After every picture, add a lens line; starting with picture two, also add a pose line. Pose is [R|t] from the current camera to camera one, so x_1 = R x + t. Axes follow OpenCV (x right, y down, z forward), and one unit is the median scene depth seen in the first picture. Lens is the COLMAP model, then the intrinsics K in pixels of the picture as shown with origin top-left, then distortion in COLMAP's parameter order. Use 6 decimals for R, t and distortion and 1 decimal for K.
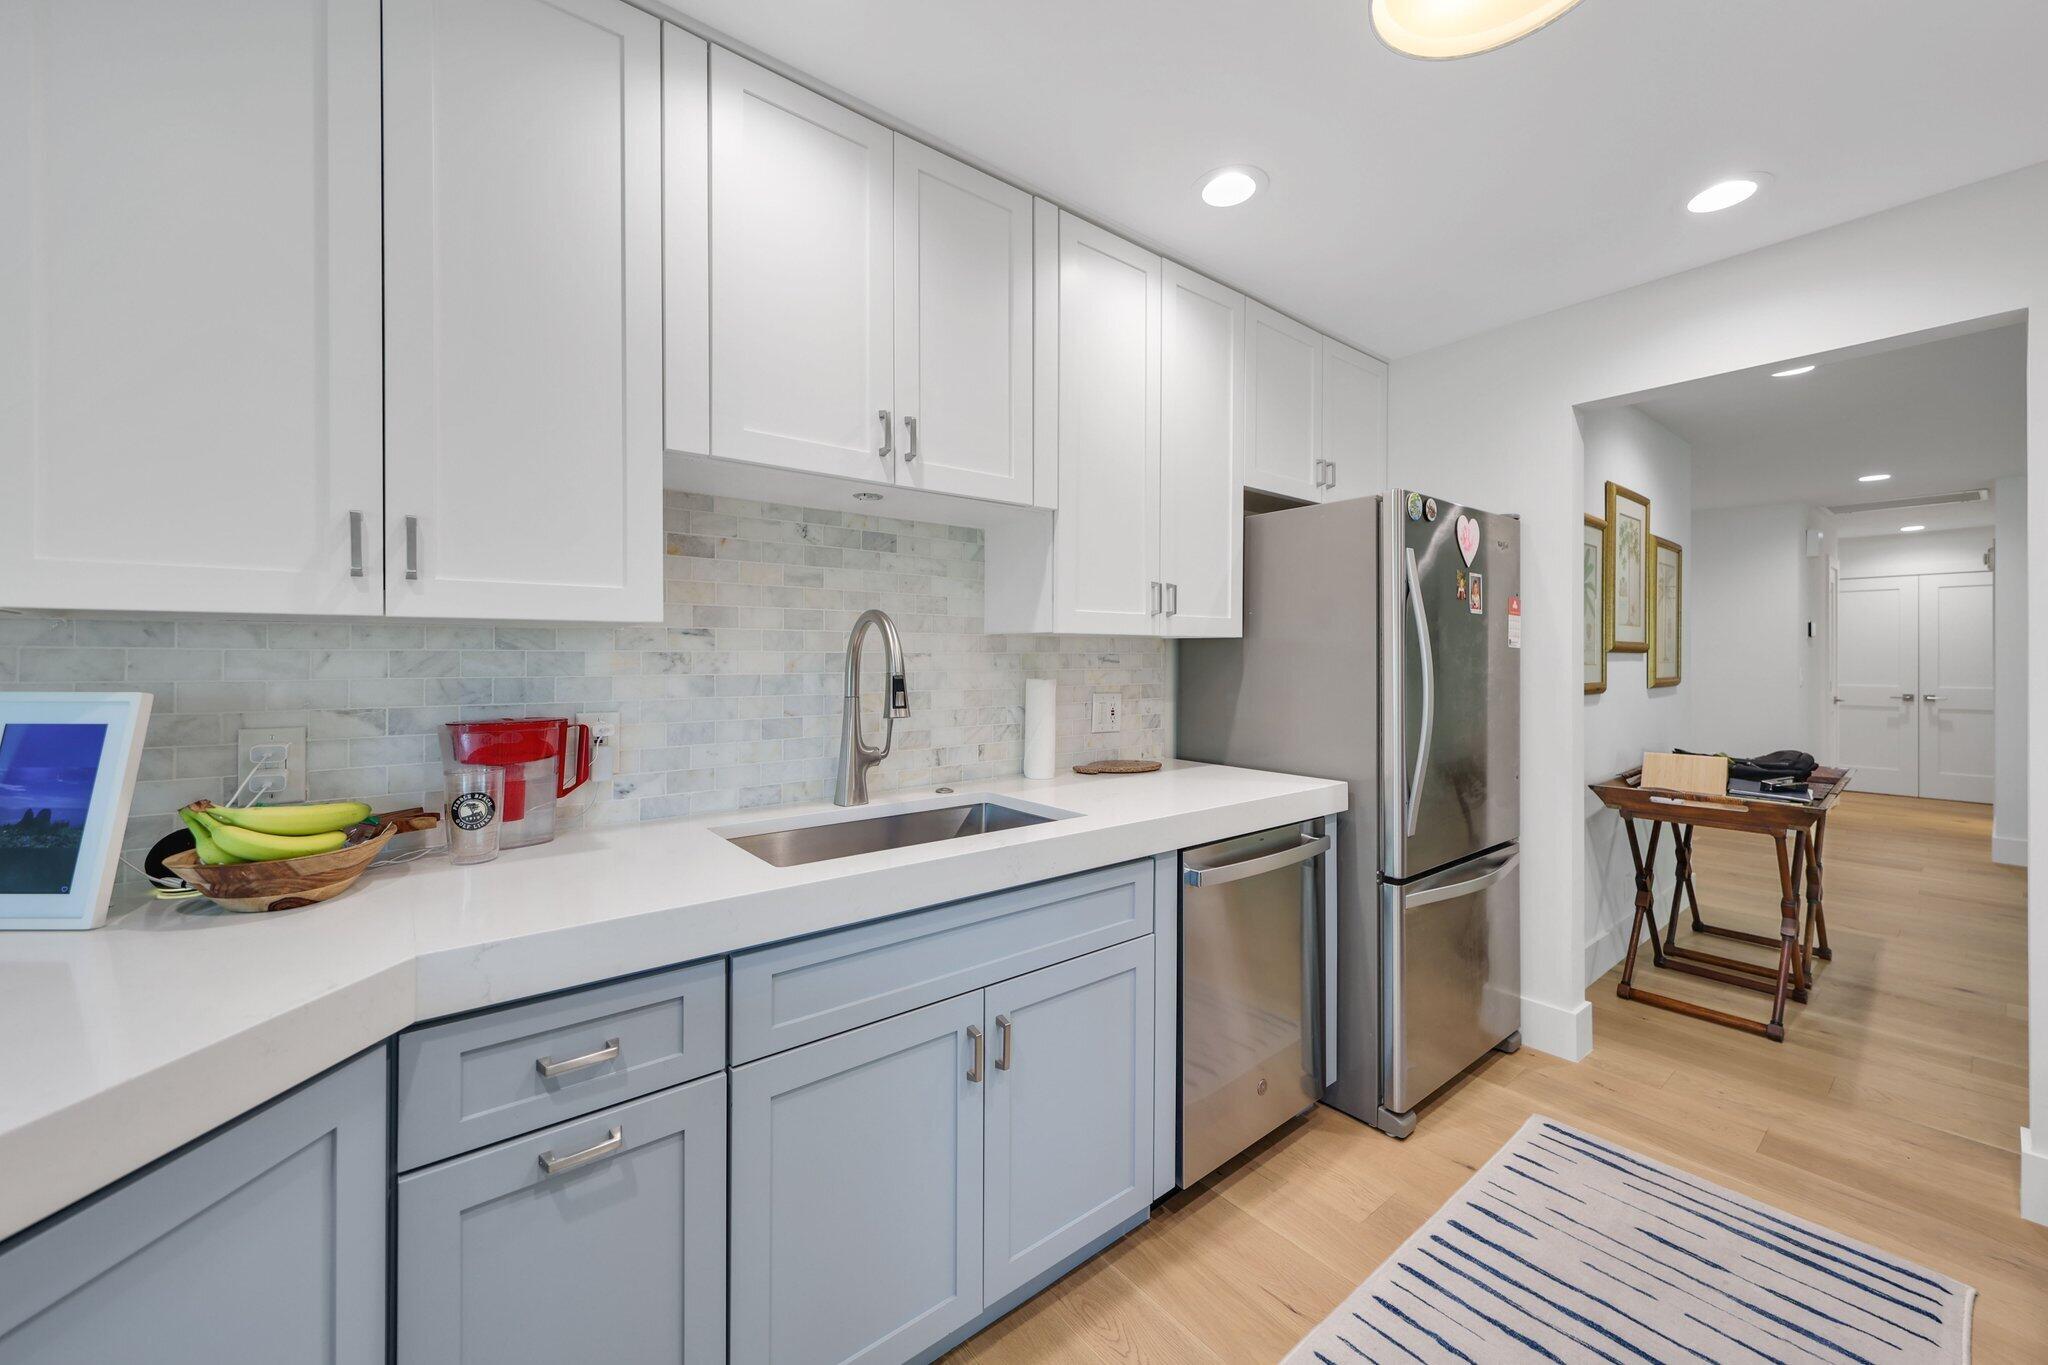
lens RADIAL K [[751.5, 0, 987.2], [0, 751.5, 676.3], [0, 0, 1]] dist [0.000874, 0.000101]
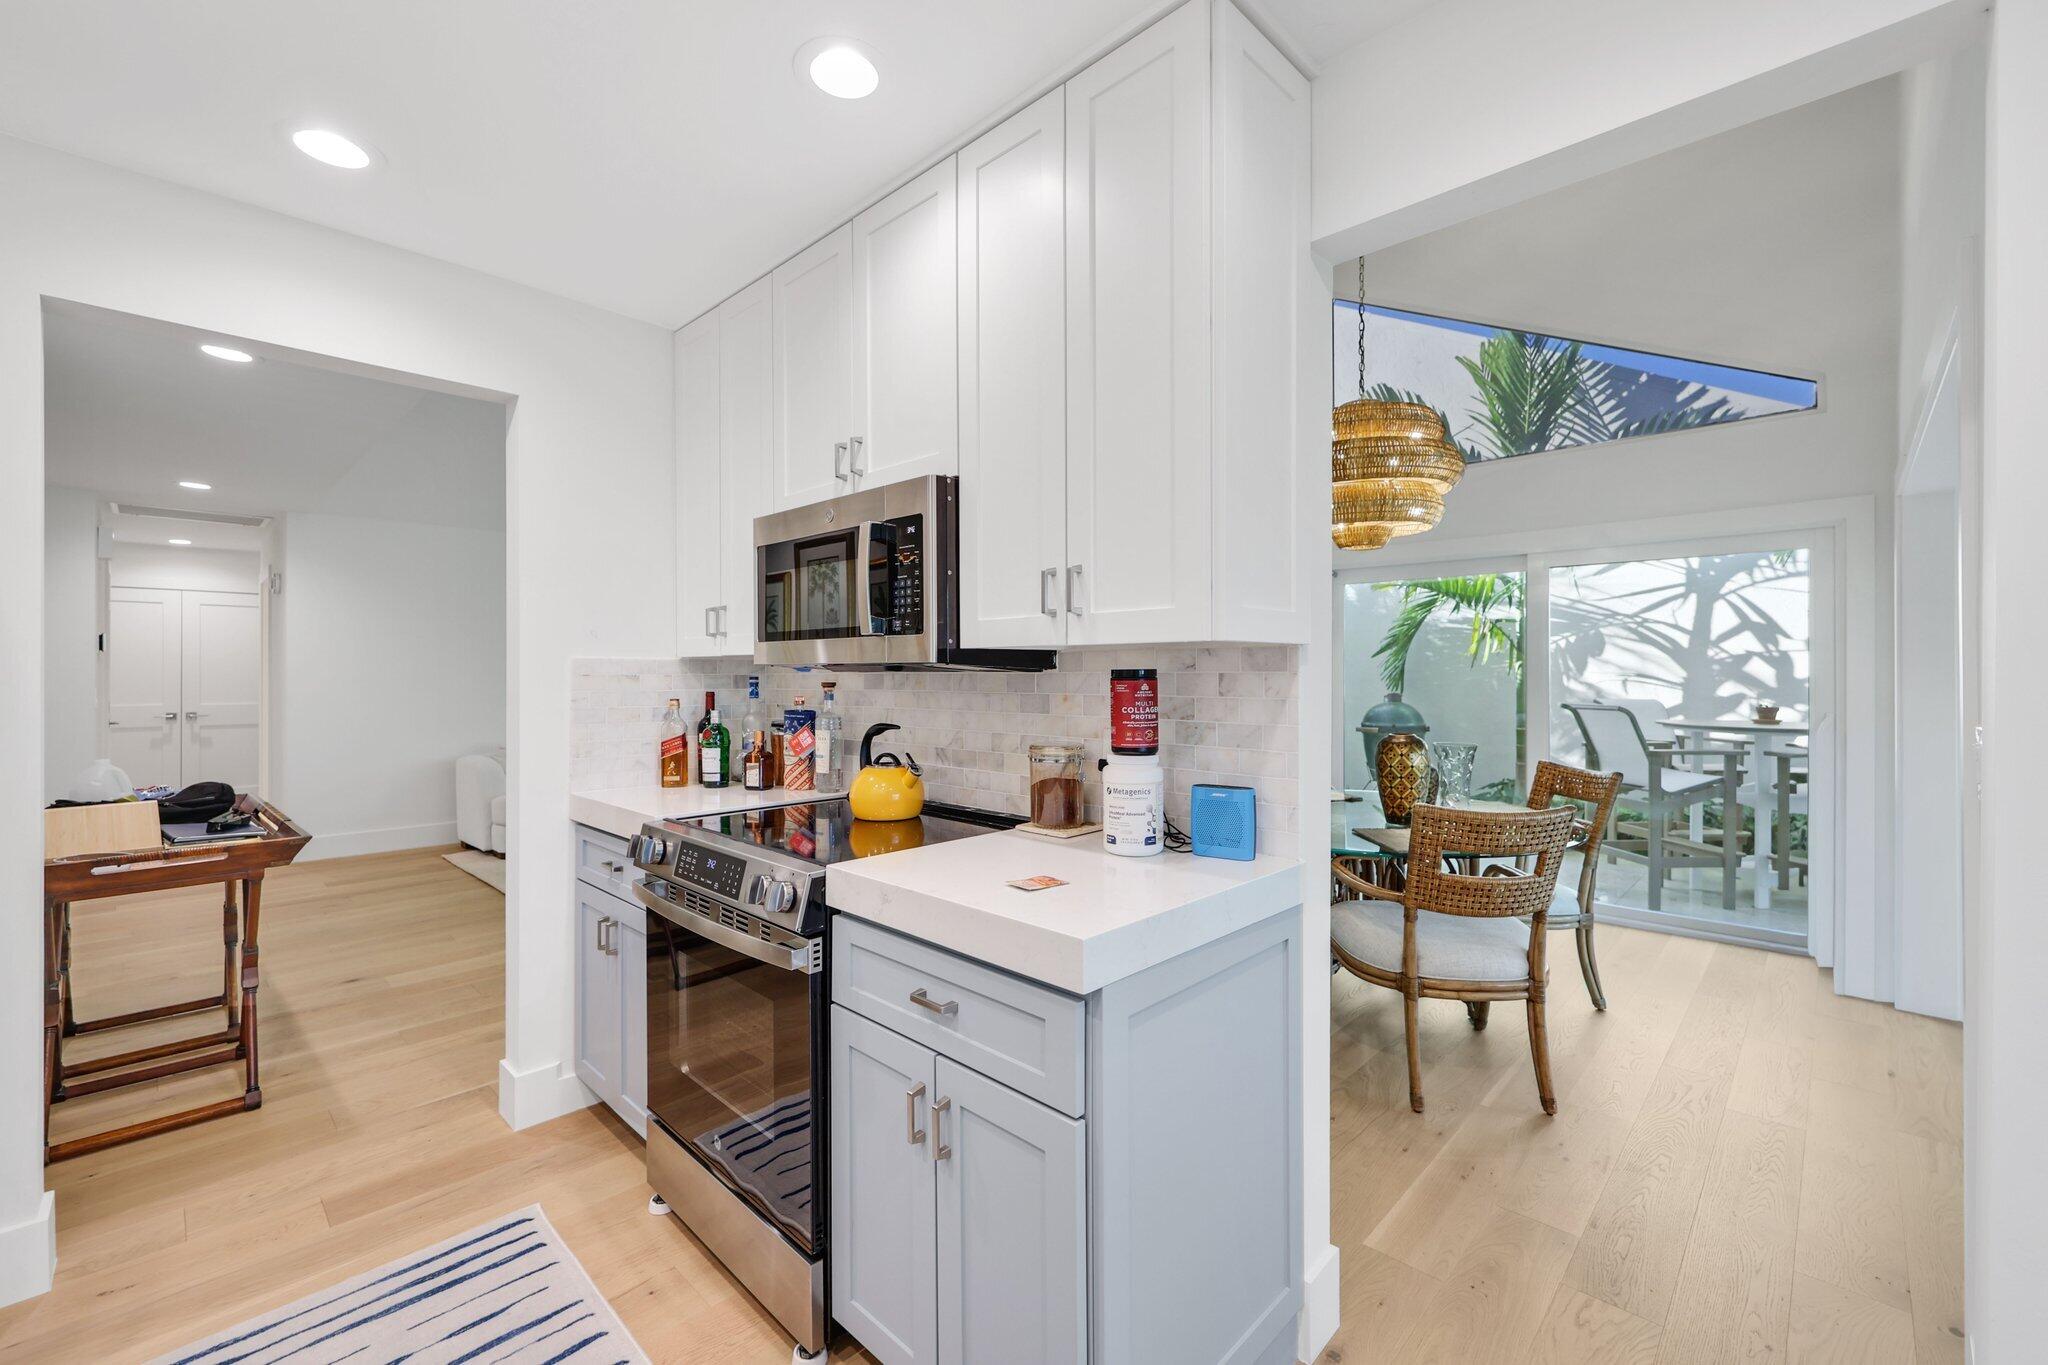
lens RADIAL K [[857.6, 0, 1024.0], [0, 857.6, 682.5], [0, 0, 1]] dist [0.000314, -0.000078]
pose [[-0.159939, -0.011633, 0.987058, -0.088842], [0.026122, 0.999531, 0.016012, -0.010591], [-0.986781, 0.028344, -0.159560, 0.249887]]
